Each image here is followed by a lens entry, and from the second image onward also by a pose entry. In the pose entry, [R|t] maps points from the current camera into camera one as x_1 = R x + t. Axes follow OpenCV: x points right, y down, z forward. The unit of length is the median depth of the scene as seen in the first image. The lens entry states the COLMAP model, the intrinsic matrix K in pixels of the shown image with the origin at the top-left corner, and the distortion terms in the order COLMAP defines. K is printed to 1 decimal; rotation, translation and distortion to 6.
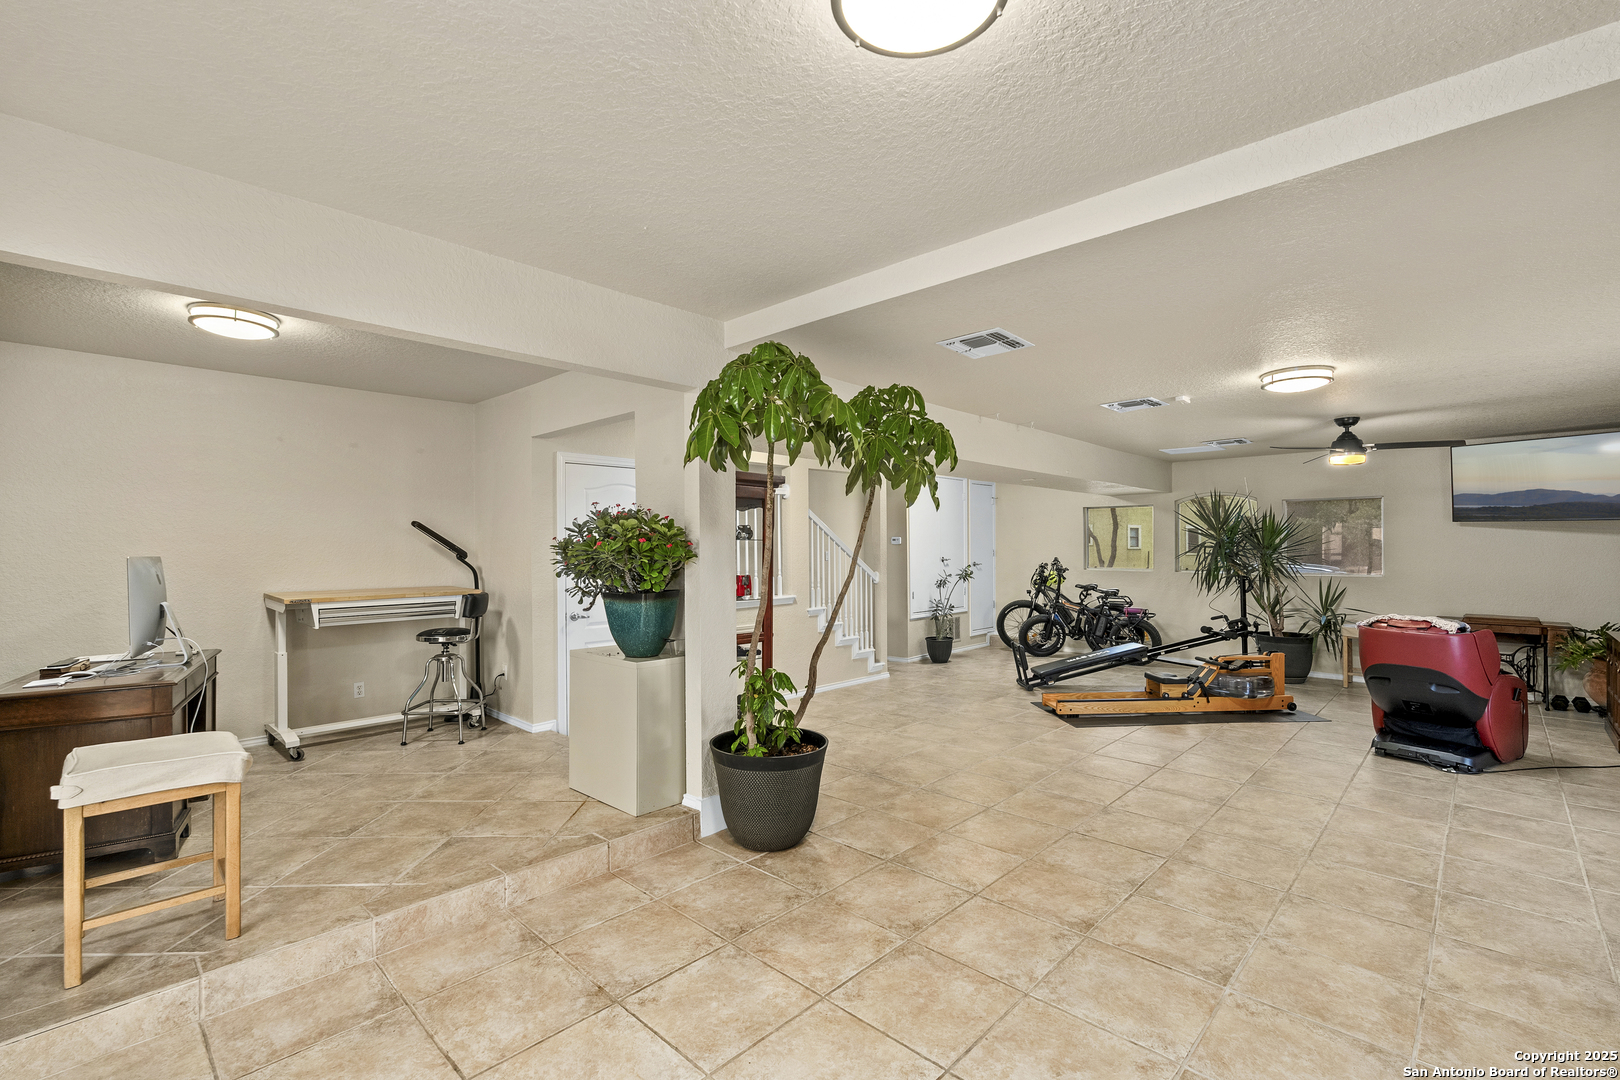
lens RADIAL K [[742.5, 0, 807.2], [0, 742.5, 540.7], [0, 0, 1]] dist [0.003101, 0.000130]
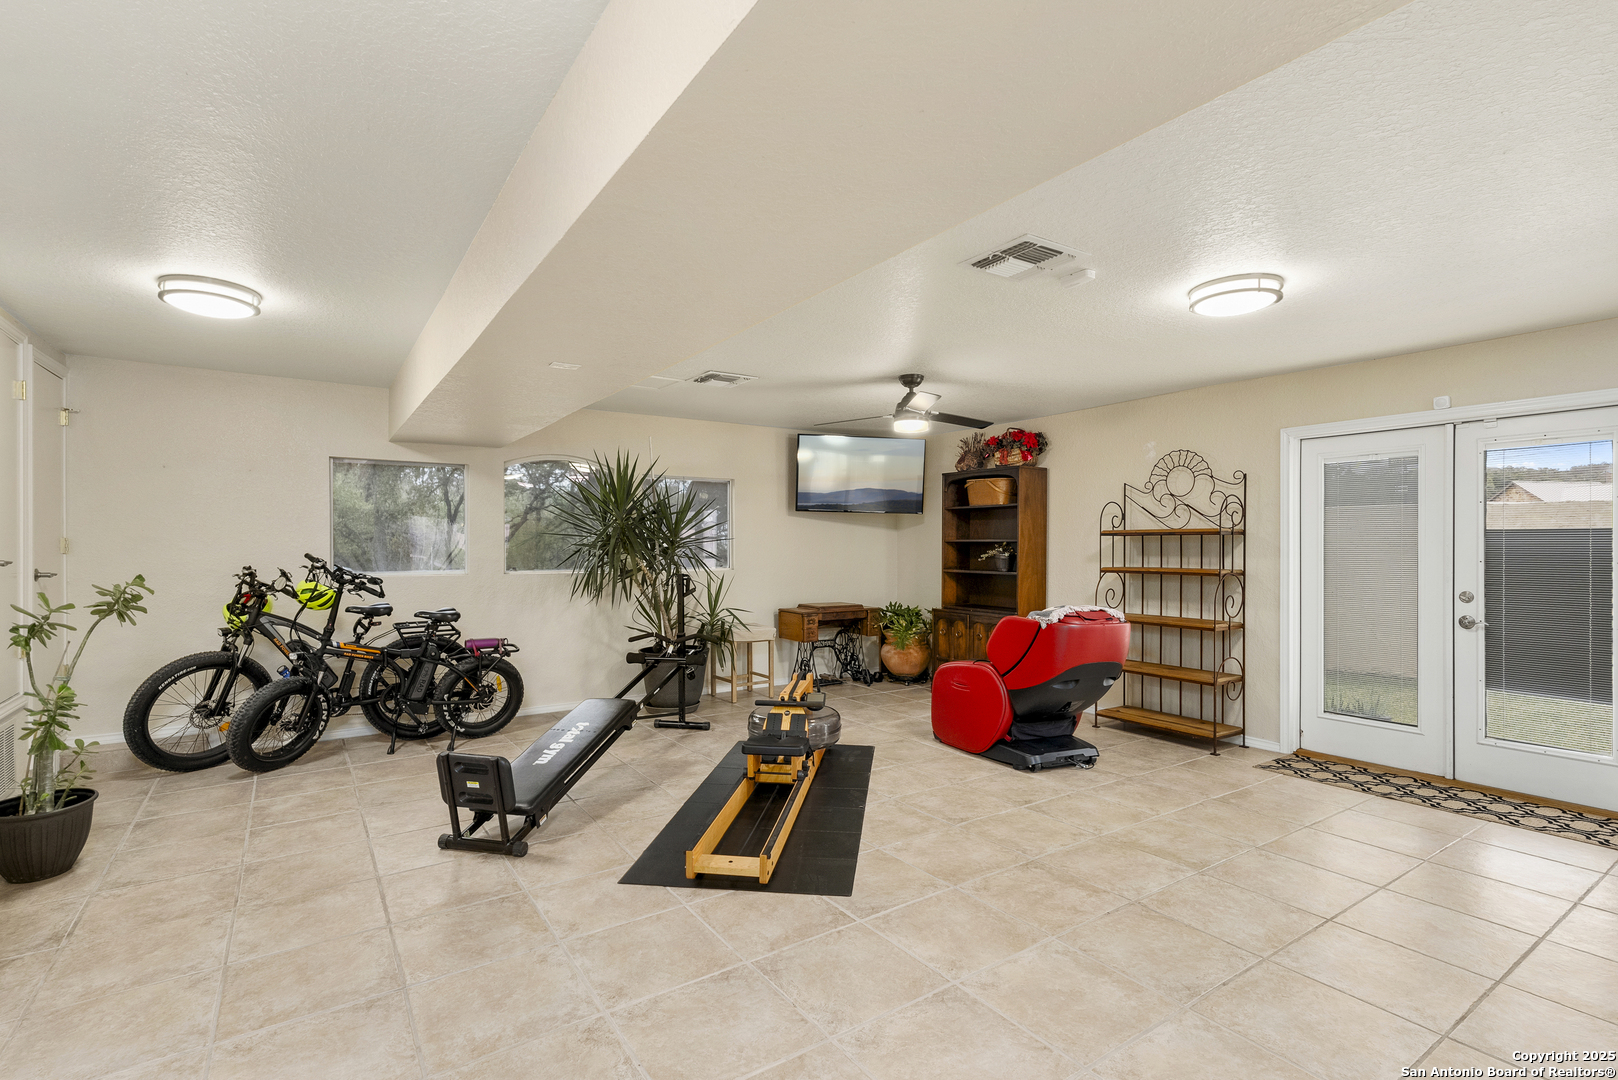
lens RADIAL K [[751.4, 0, 806.9], [0, 751.4, 547.6], [0, 0, 1]] dist [-0.005576, -0.000305]
pose [[0.222754, 0.001598, 0.974873, -0.101148], [-0.004167, 0.999991, -0.000687, 0.022874], [-0.974866, -0.003909, 0.222758, 0.786868]]
